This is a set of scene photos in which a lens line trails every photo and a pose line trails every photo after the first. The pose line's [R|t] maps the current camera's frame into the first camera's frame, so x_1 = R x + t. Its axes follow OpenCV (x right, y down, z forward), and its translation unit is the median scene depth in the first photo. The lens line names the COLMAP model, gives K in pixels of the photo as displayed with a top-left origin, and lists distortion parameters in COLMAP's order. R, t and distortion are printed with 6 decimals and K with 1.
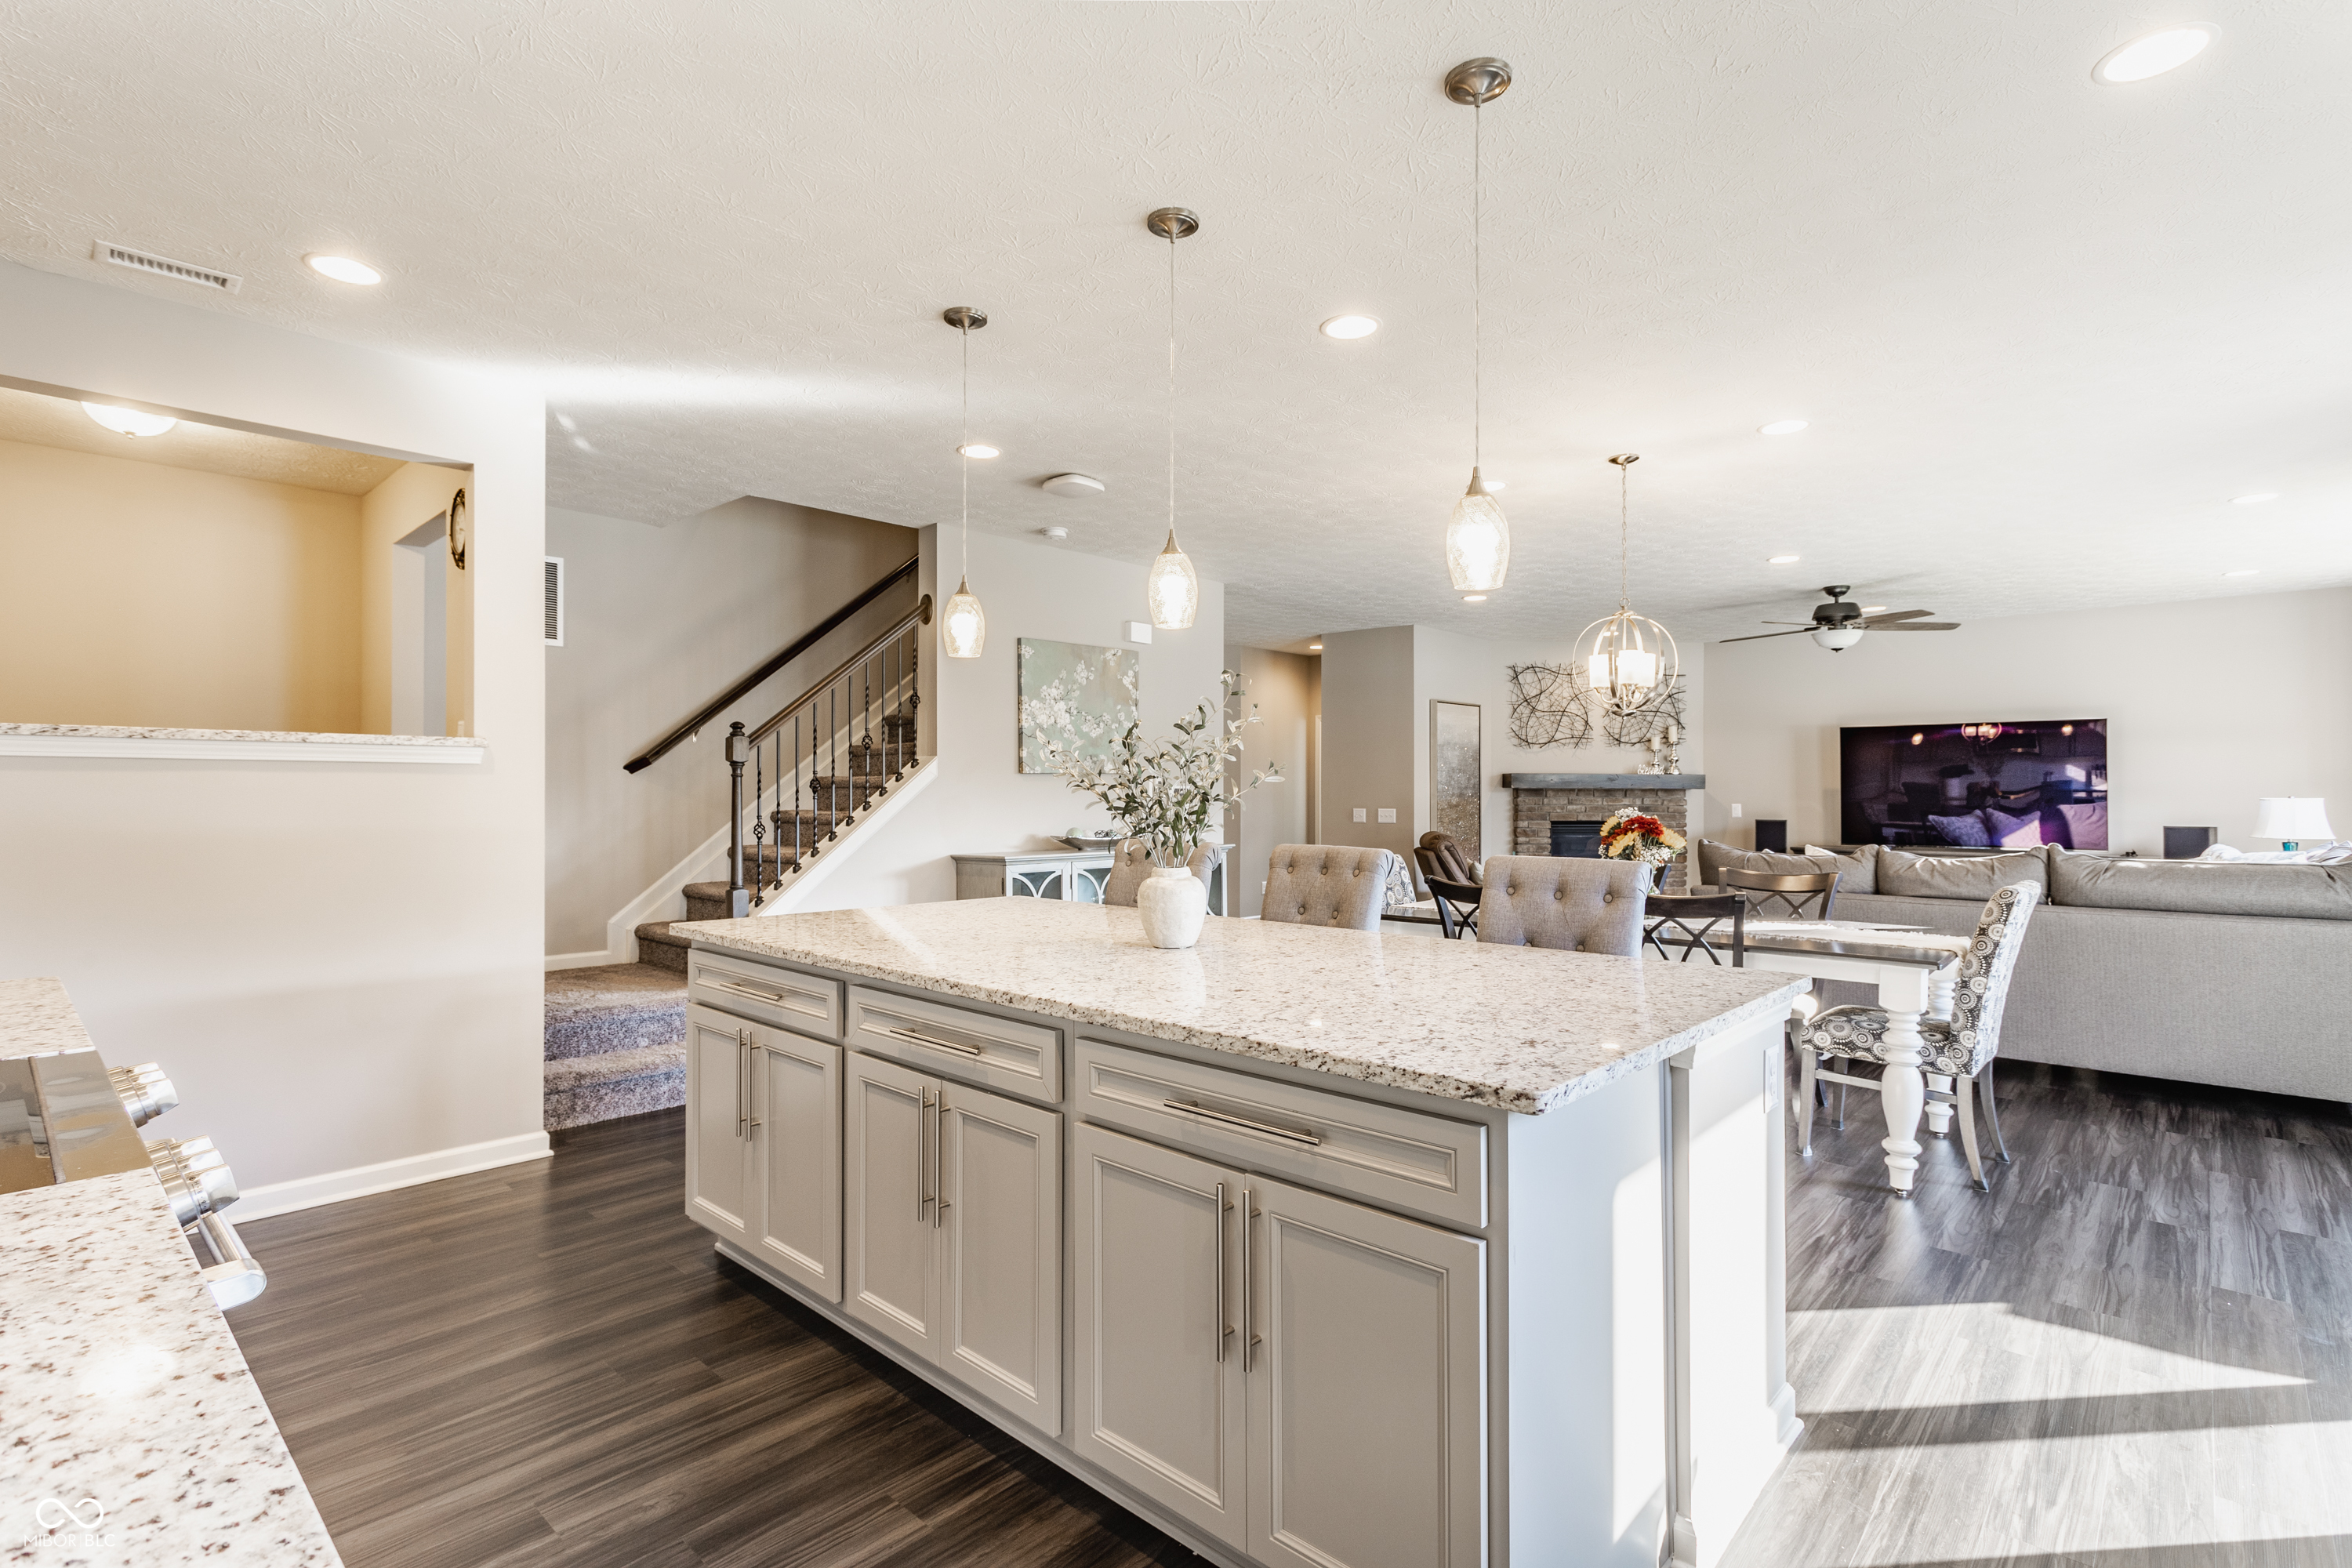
lens RADIAL K [[1111.9, 0, 1184.5], [0, 1111.9, 779.4], [0, 0, 1]] dist [0.004872, 0.001176]
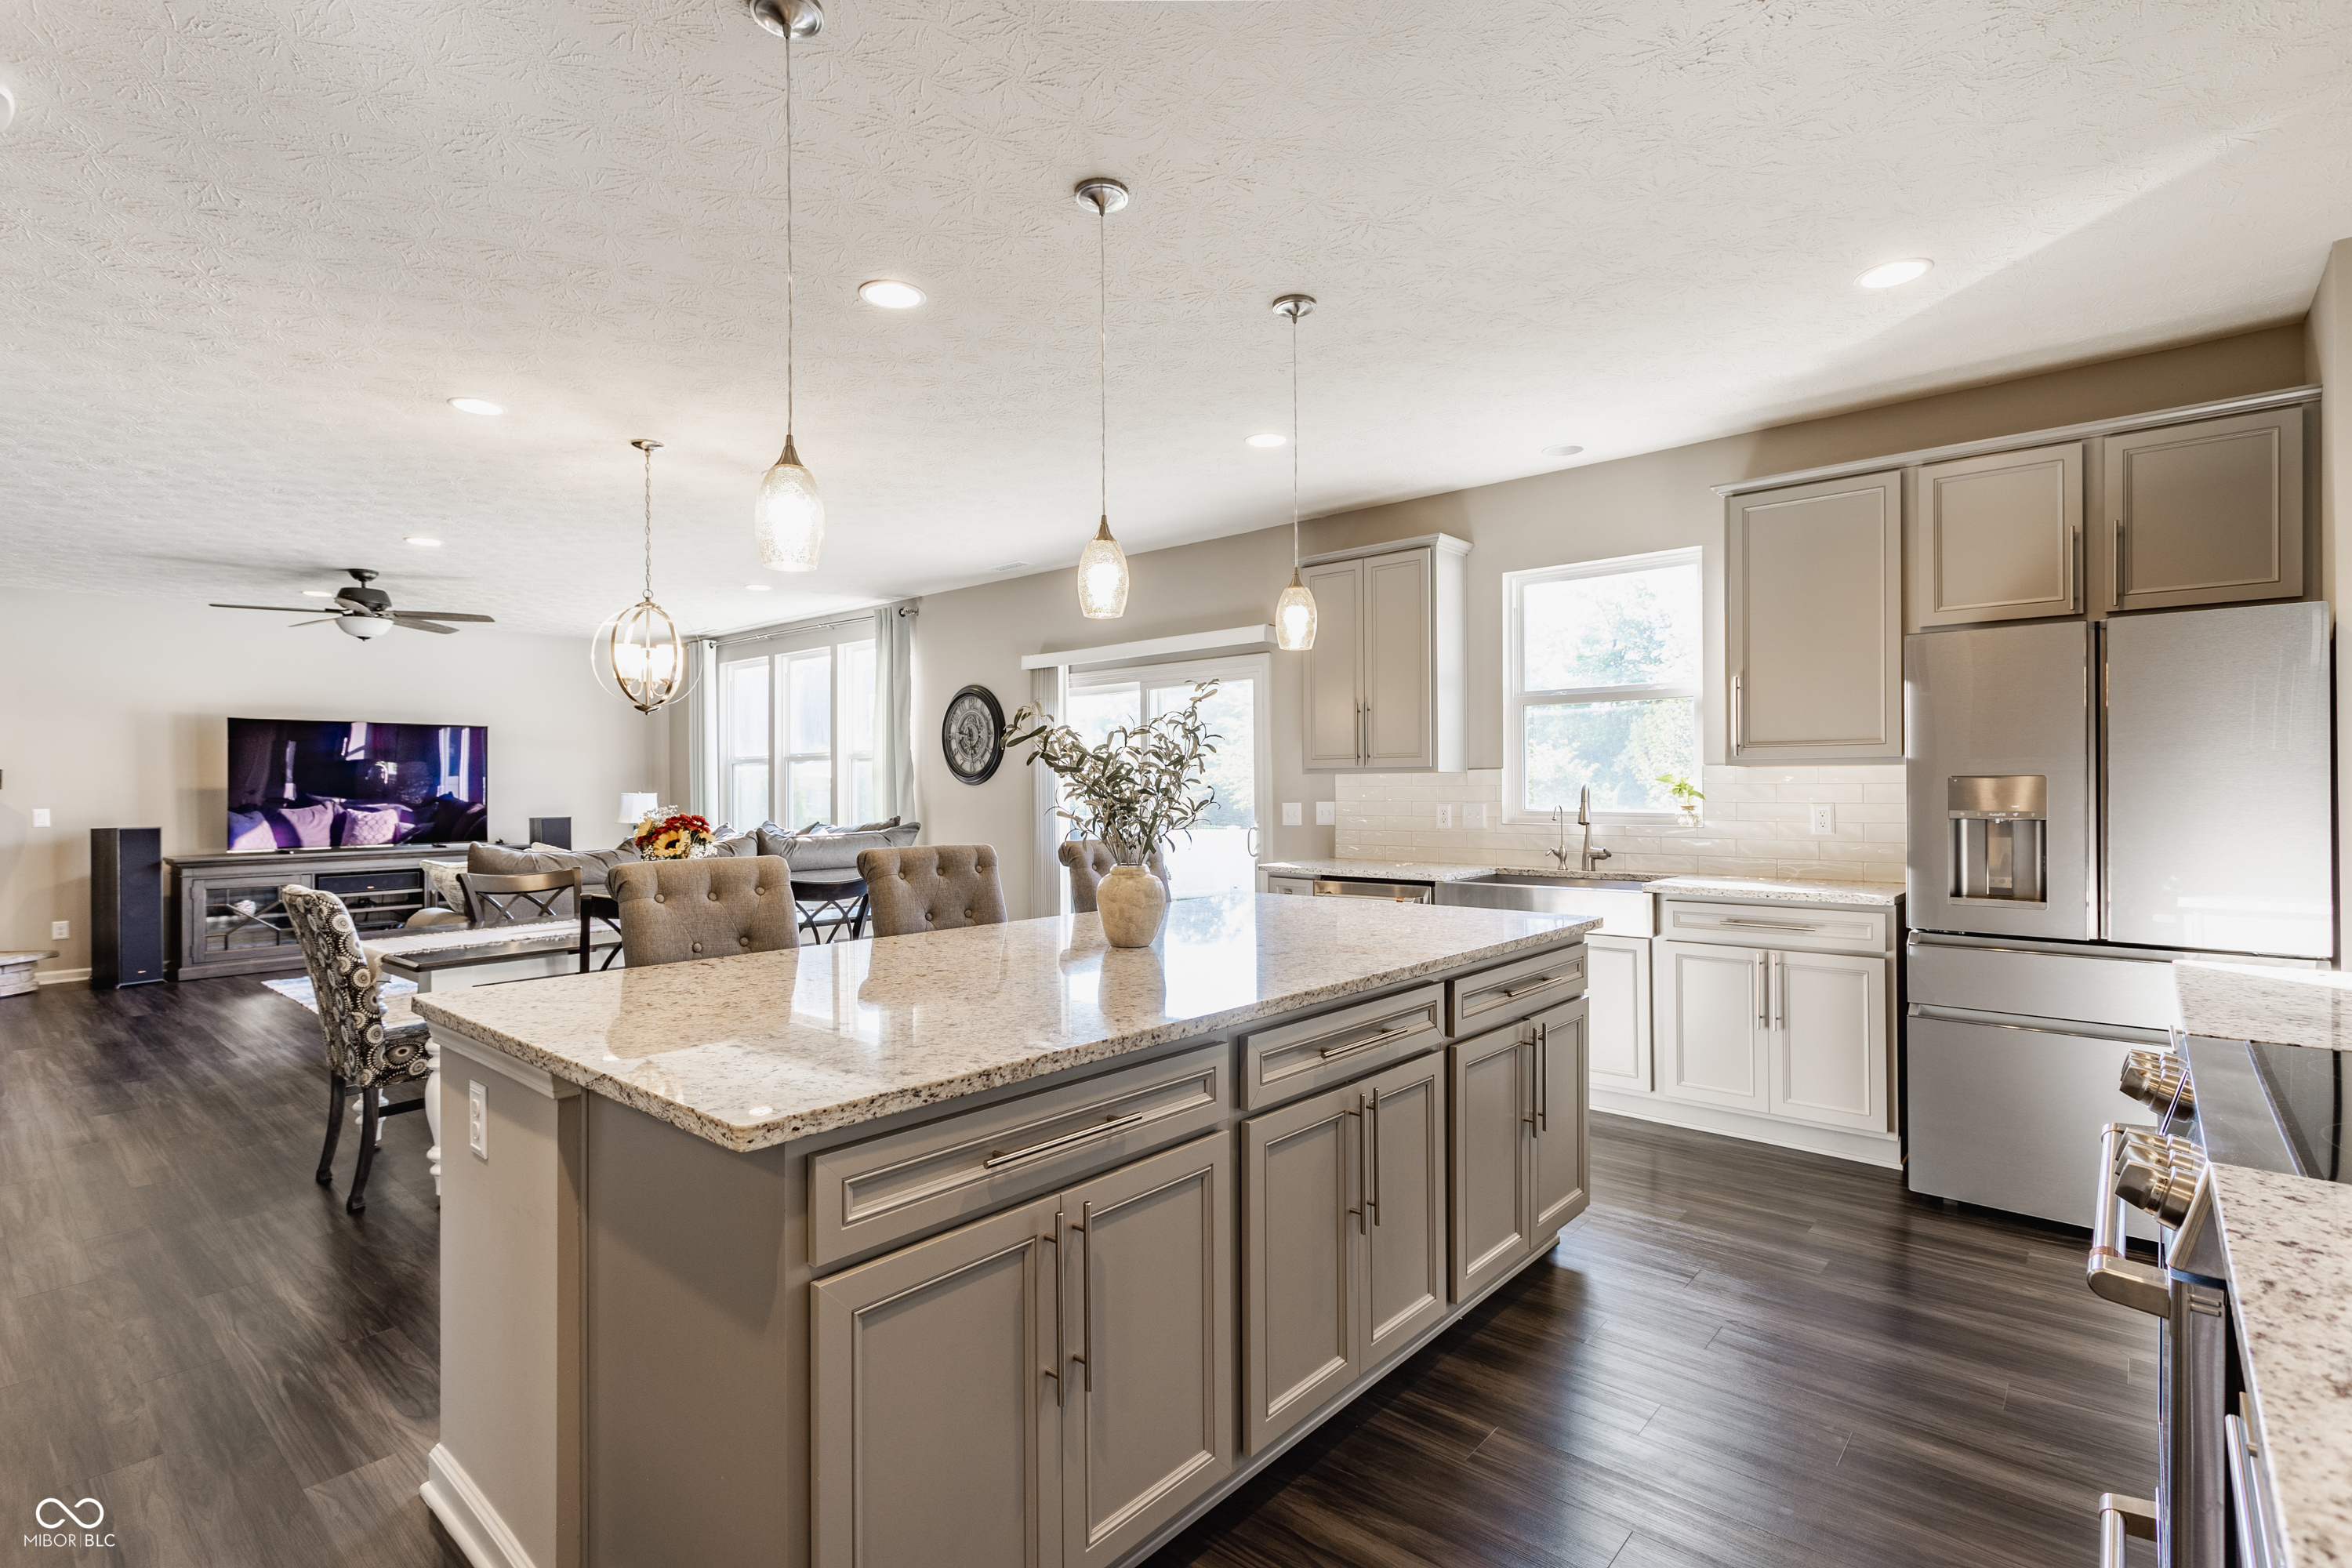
lens RADIAL K [[1096.8, 0, 1176.0], [0, 1096.8, 784.0], [0, 0, 1]] dist [-0.004940, 0.000196]
pose [[-0.017067, 0.002073, 0.999852, -0.384714], [-0.004608, 0.999987, -0.002152, 0.004262], [-0.999844, -0.004644, -0.017057, 0.386592]]
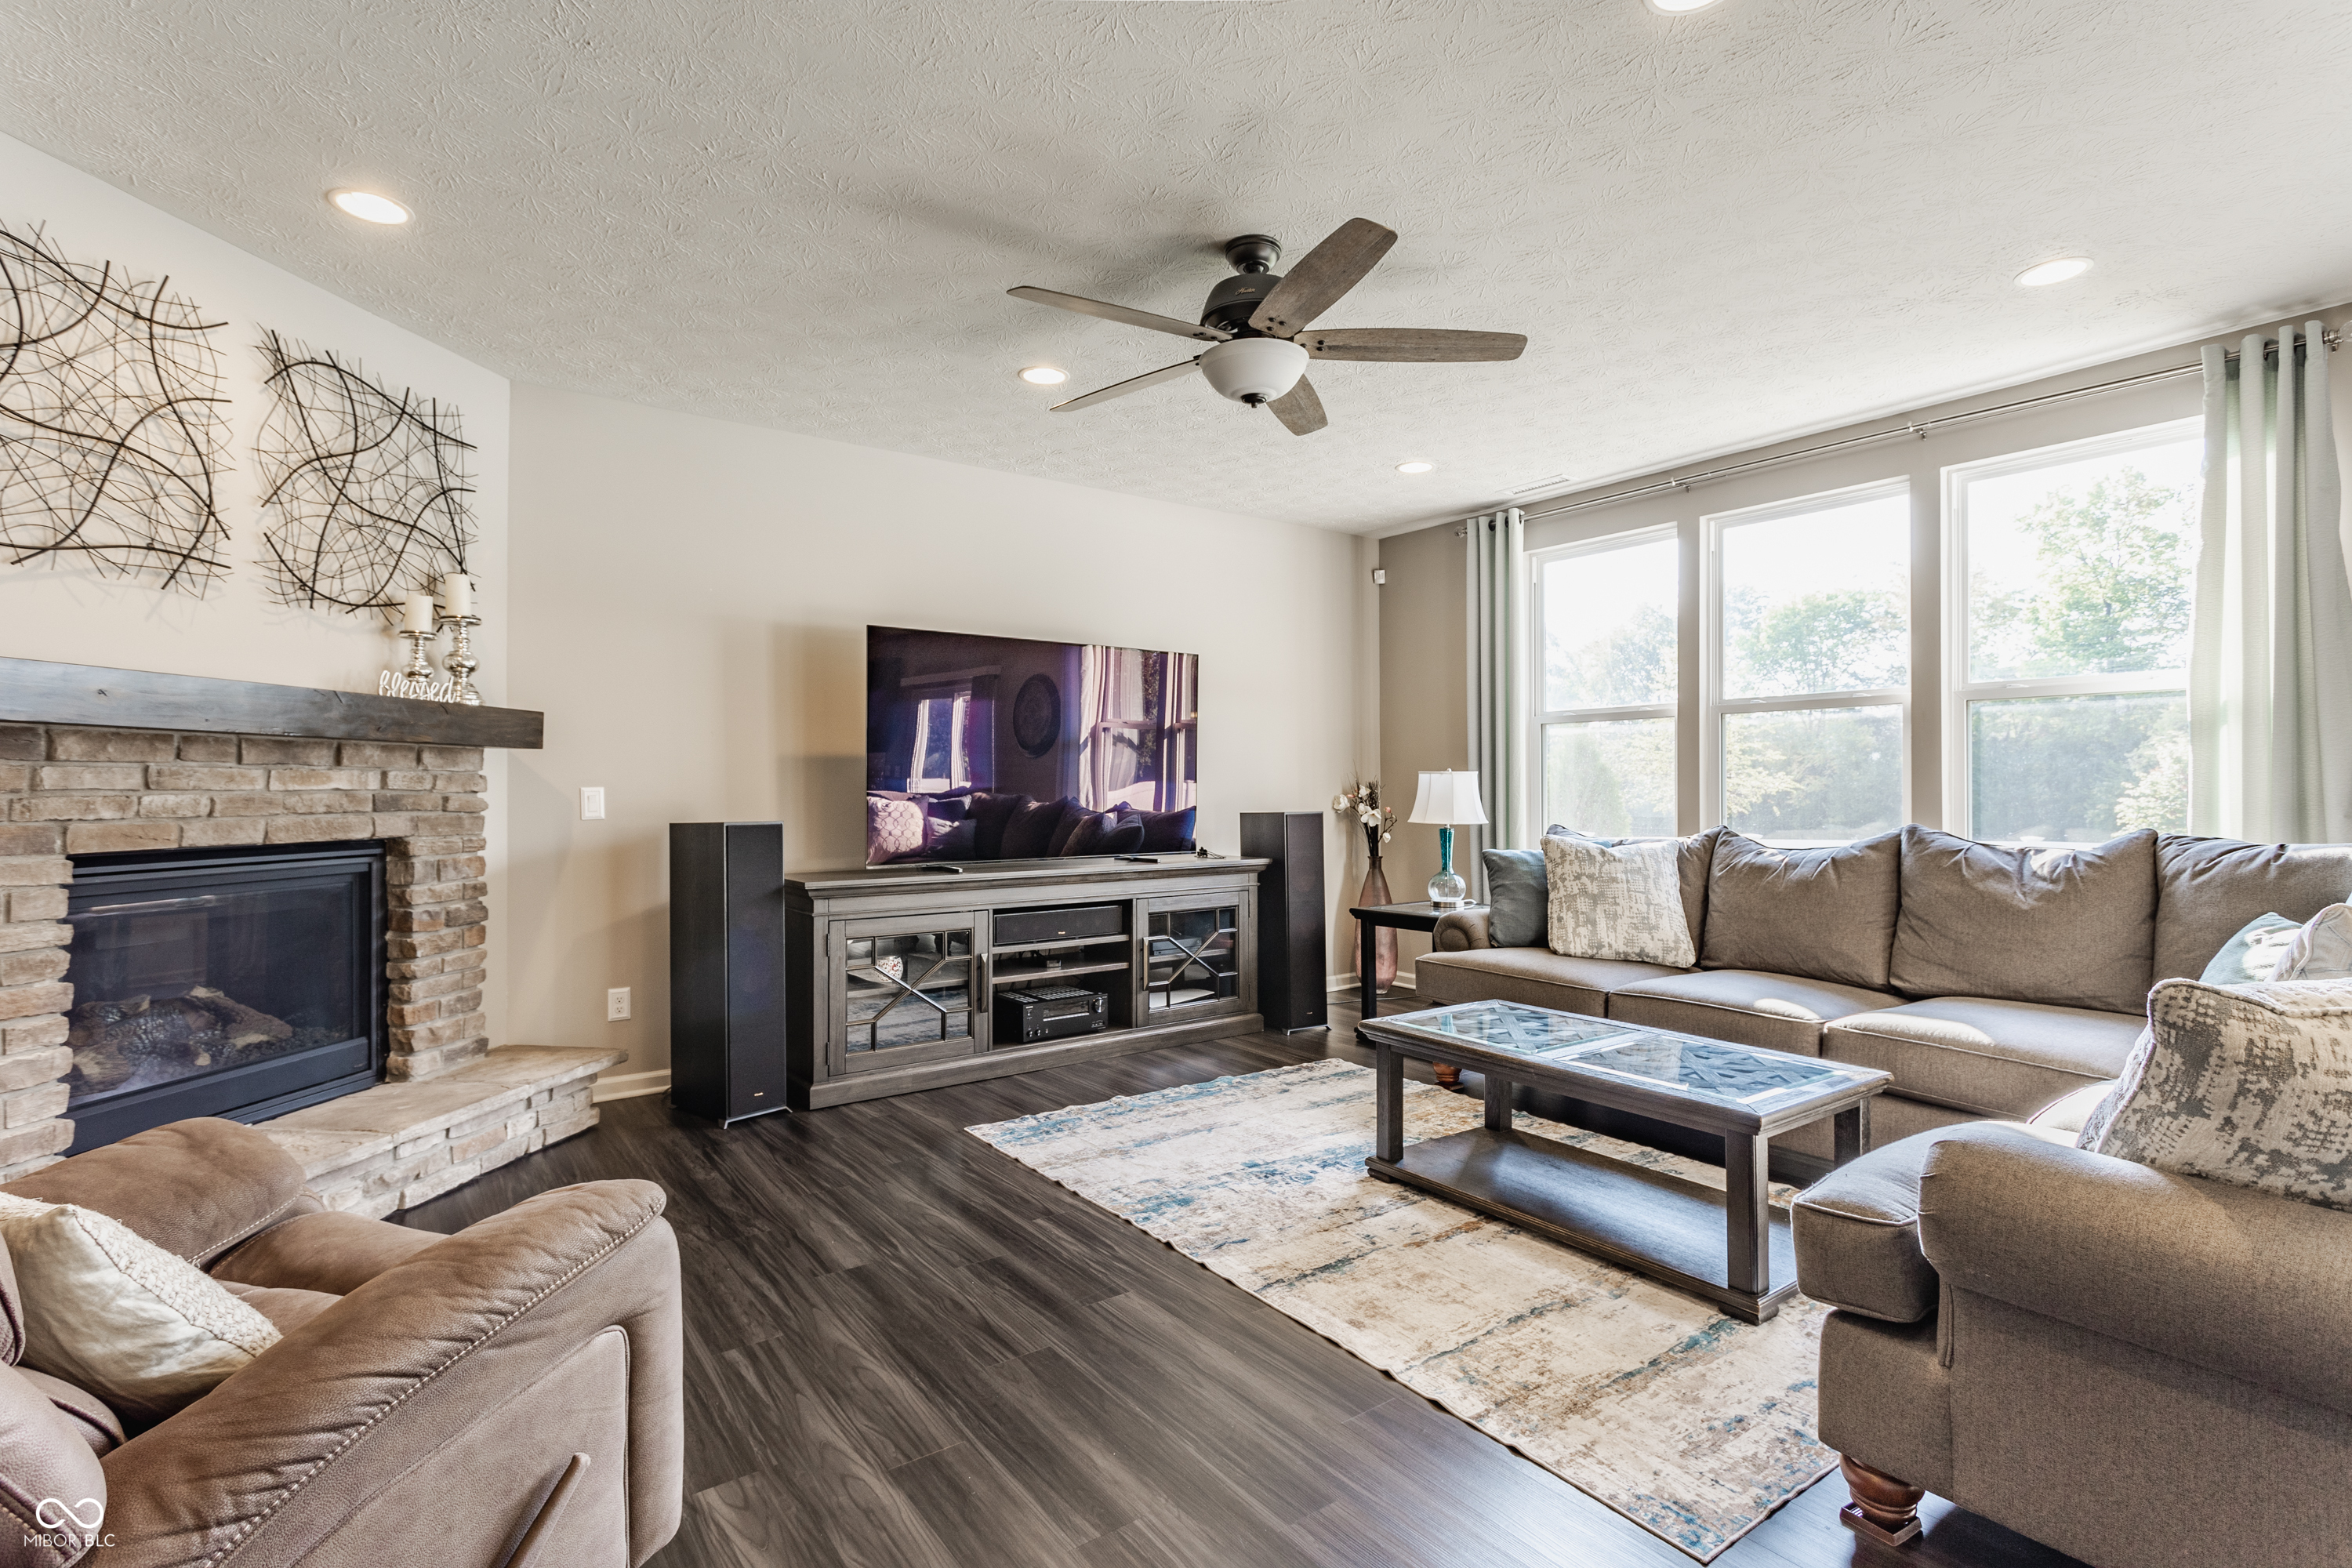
lens RADIAL K [[1118.7, 0, 1170.3], [0, 1118.7, 782.8], [0, 0, 1]] dist [0.001360, -0.000605]
pose [[0.209540, 0.004502, 0.977790, 0.201646], [-0.011153, 0.999935, -0.002214, 0.028692], [-0.977737, -0.010442, 0.209576, 1.079243]]
